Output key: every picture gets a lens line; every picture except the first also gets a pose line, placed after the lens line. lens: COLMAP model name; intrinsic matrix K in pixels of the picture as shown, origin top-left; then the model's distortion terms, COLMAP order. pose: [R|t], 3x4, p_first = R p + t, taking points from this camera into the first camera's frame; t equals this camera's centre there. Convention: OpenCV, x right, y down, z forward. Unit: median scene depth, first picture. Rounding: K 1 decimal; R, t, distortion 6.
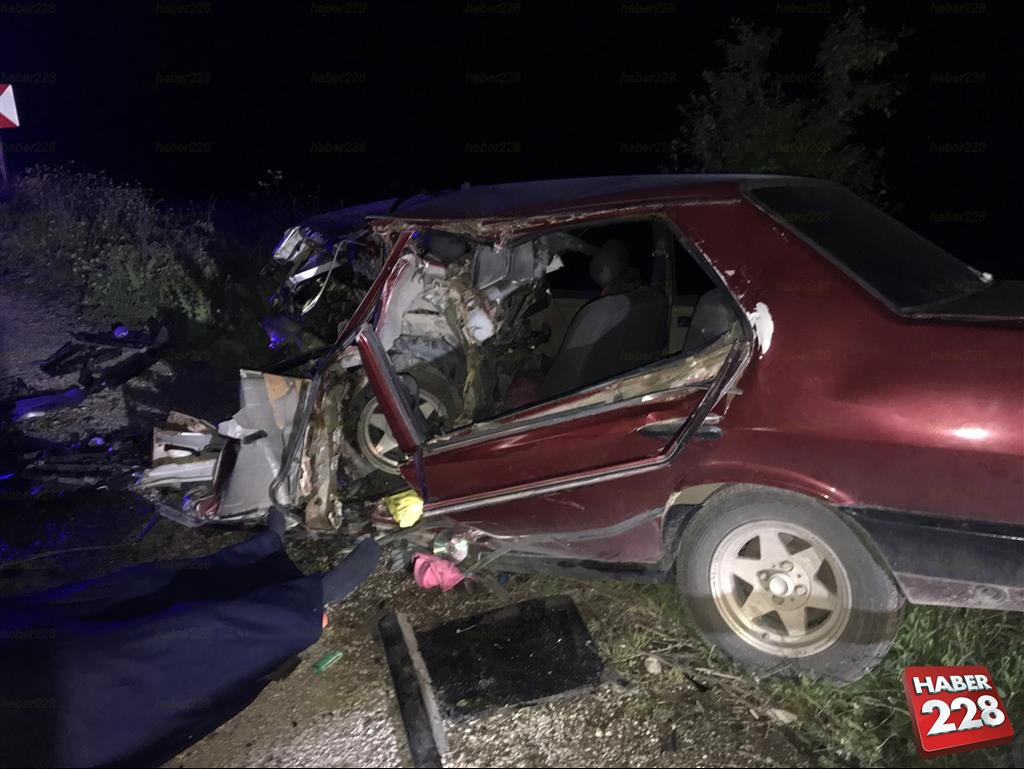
lens RADIAL K [[830.8, 0, 514.0], [0, 830.8, 378.3], [0, 0, 1]] dist [0.060810, -0.090933]
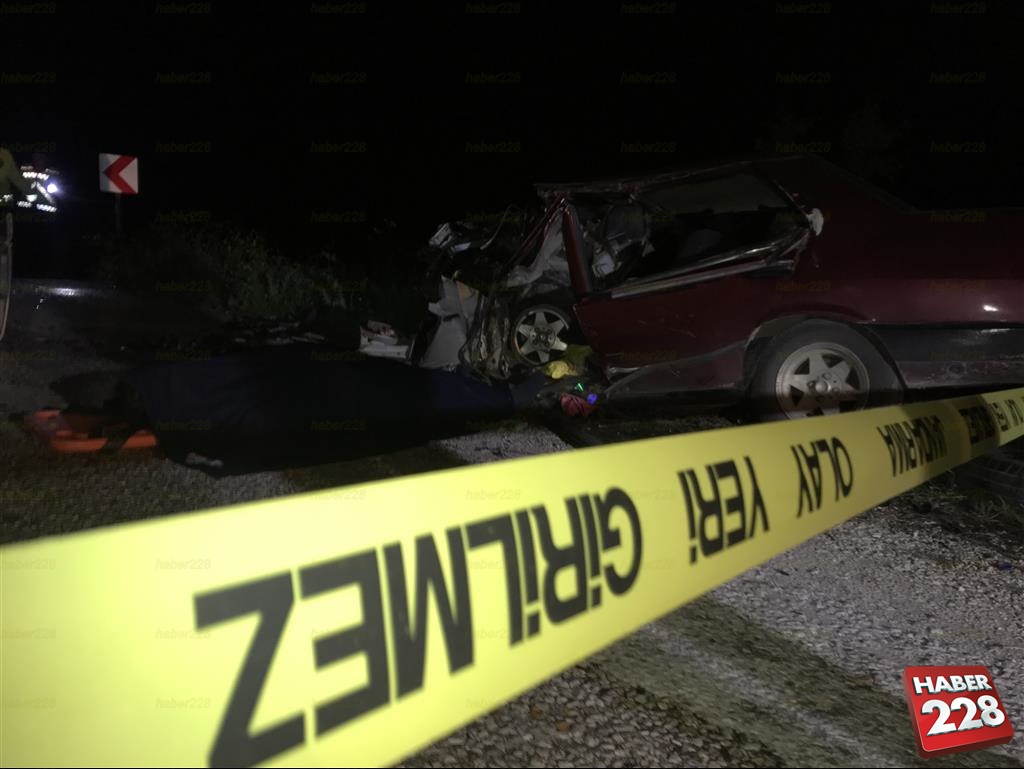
lens RADIAL K [[832.3, 0, 508.2], [0, 832.3, 368.9], [0, 0, 1]] dist [0.054161, -0.081593]
pose [[0.996539, 0.082079, -0.013186, -0.189100], [-0.083120, 0.981160, -0.174403, 0.409450], [-0.001377, 0.174896, 0.984586, -0.412043]]
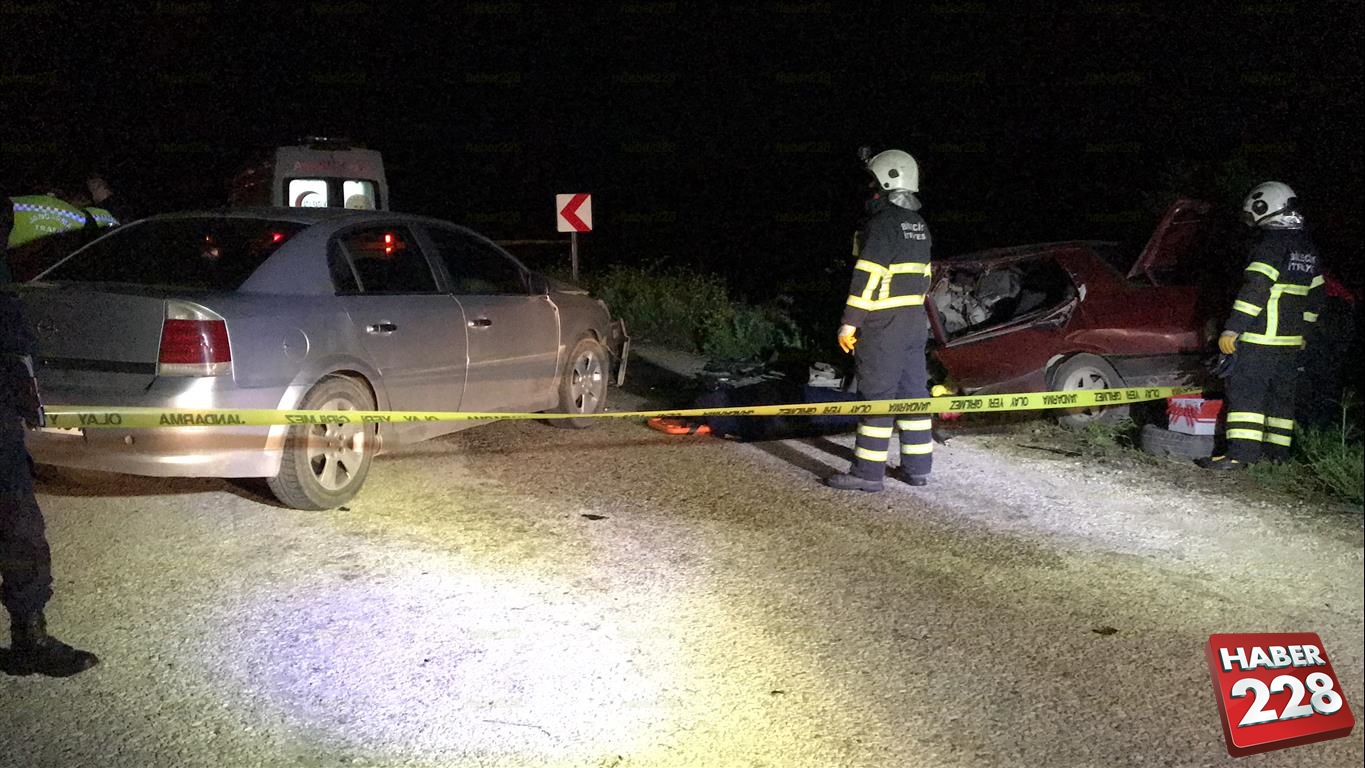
lens RADIAL K [[1306.4, 0, 679.2], [0, 1306.4, 376.2], [0, 0, 1]] dist [0.146876, -0.430418]
pose [[0.950487, 0.041150, -0.308029, 0.279704], [-0.098724, 0.979831, -0.173736, 0.768823], [0.294667, 0.195543, 0.935379, -2.362105]]
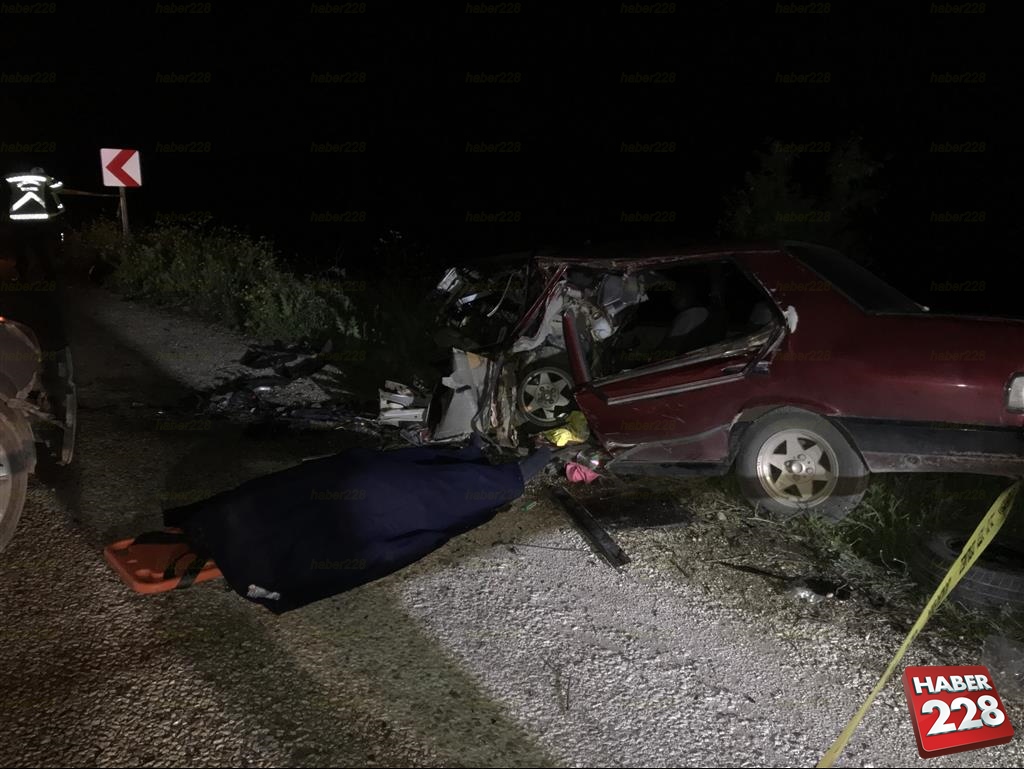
lens RADIAL K [[830.8, 0, 514.0], [0, 830.8, 378.3], [0, 0, 1]] dist [0.060810, -0.090933]
pose [[0.998722, 0.050048, -0.006994, -0.207886], [-0.050474, 0.994692, -0.089668, 0.190293], [0.002470, 0.089907, 0.995947, -0.580617]]
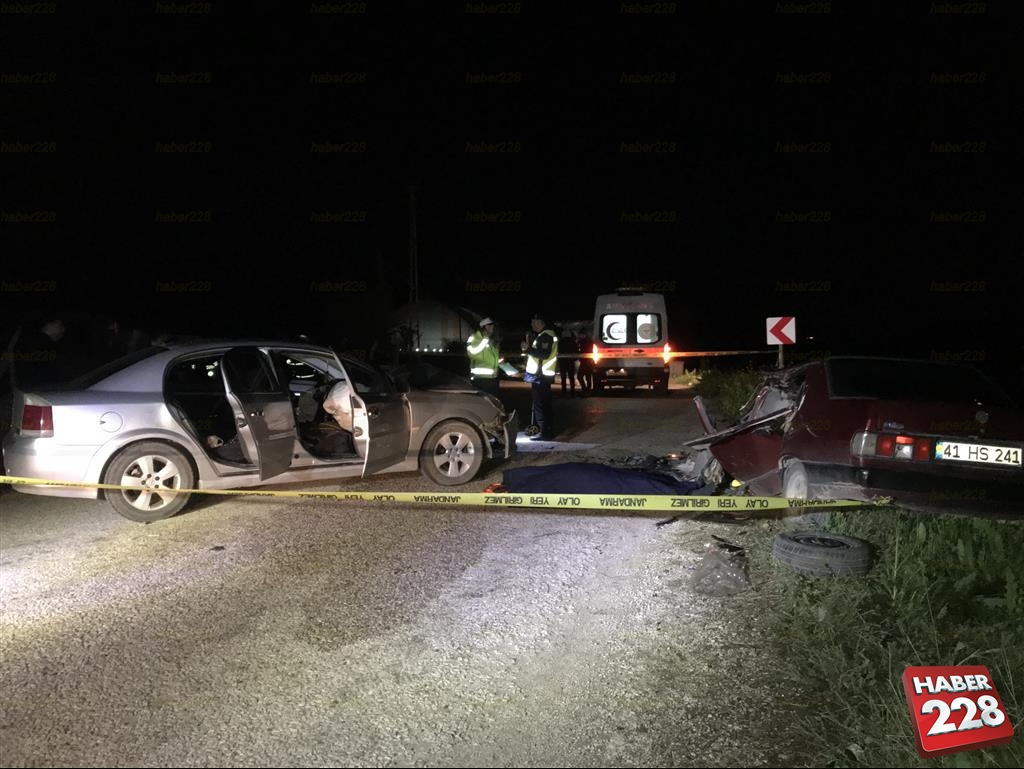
lens RADIAL K [[832.3, 0, 508.2], [0, 832.3, 368.9], [0, 0, 1]] dist [0.054161, -0.081593]
pose [[0.574364, 0.020271, -0.818349, 1.525322], [-0.233475, 0.962227, -0.140031, 0.343819], [0.784599, 0.271492, 0.557402, -1.049926]]
